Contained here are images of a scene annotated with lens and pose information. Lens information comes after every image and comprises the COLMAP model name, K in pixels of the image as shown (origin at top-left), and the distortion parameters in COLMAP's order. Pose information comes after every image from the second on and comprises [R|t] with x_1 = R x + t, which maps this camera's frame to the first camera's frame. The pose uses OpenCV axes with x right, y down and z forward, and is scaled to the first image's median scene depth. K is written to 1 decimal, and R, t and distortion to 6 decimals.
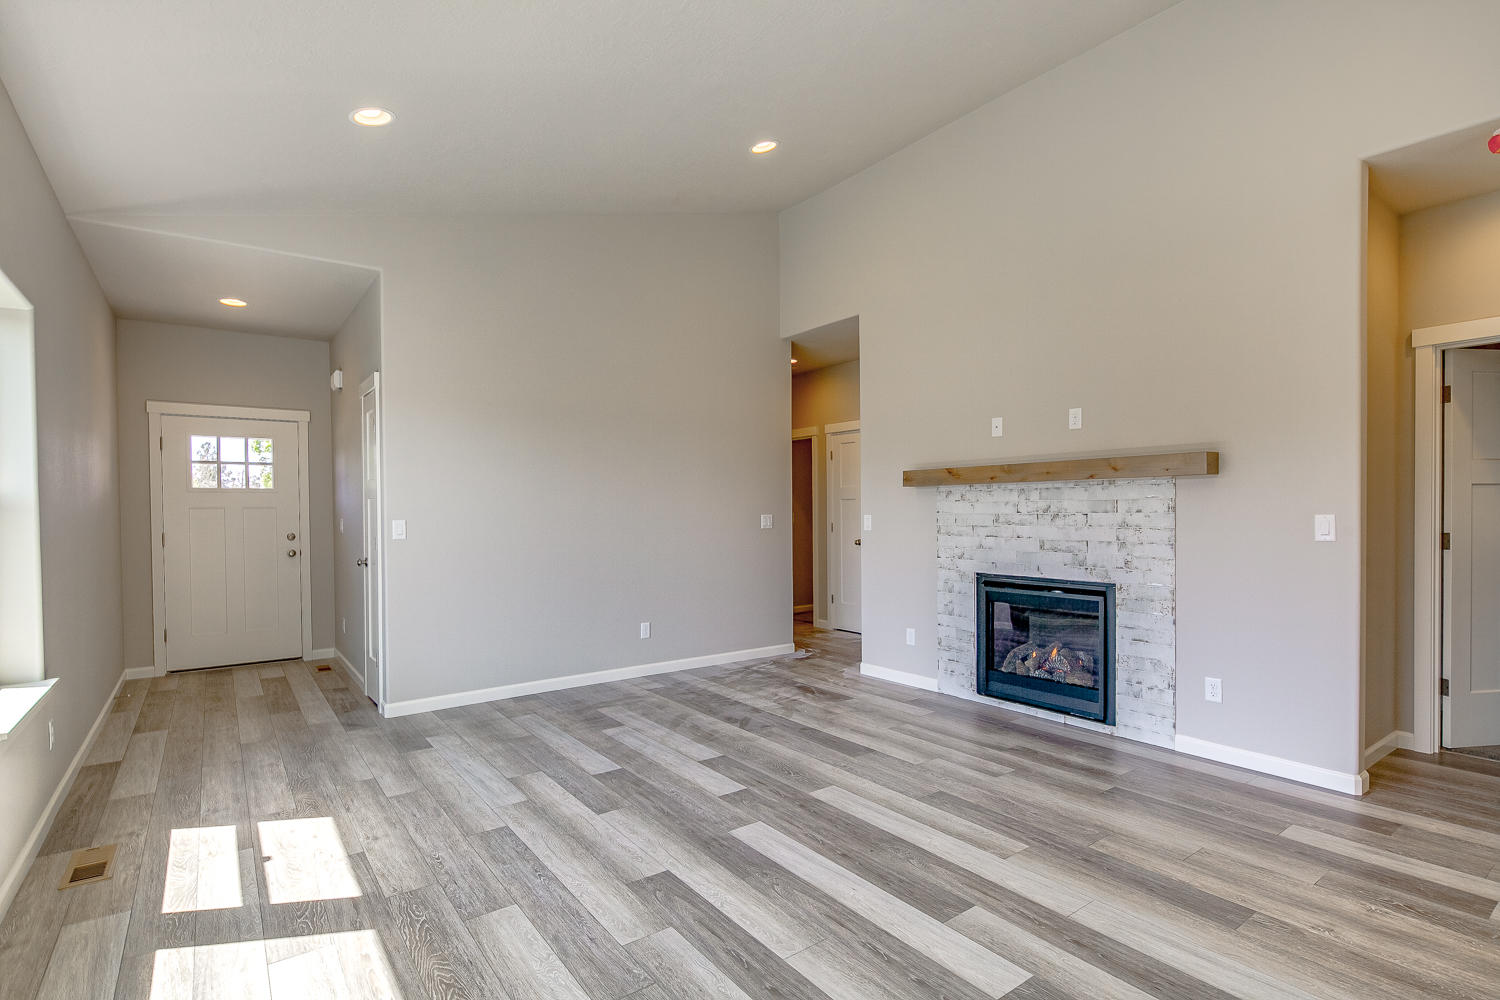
lens RADIAL K [[724.7, 0, 748.8], [0, 724.7, 524.8], [0, 0, 1]] dist [0.000826, -0.000030]
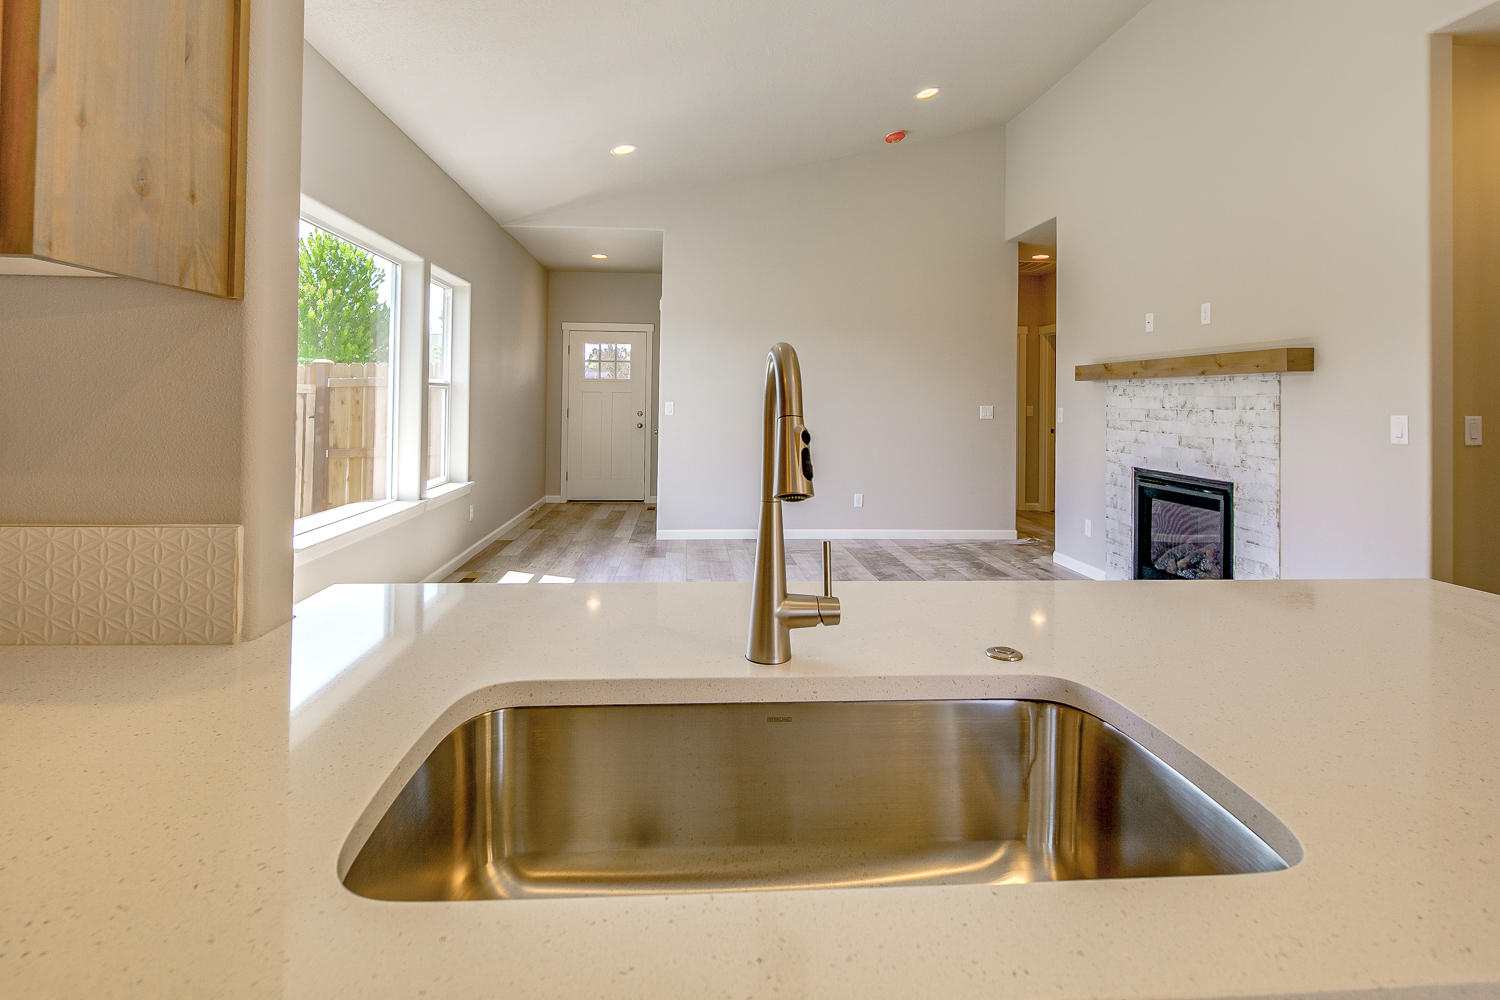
lens RADIAL K [[756.2, 0, 748.0], [0, 756.2, 394.1], [0, 0, 1]] dist [-0.000276, -0.000198]
pose [[0.849779, 0.015342, -0.526916, 0.438418], [-0.030253, 0.999348, -0.019692, 0.001979], [0.526271, 0.032675, 0.849689, -0.187974]]
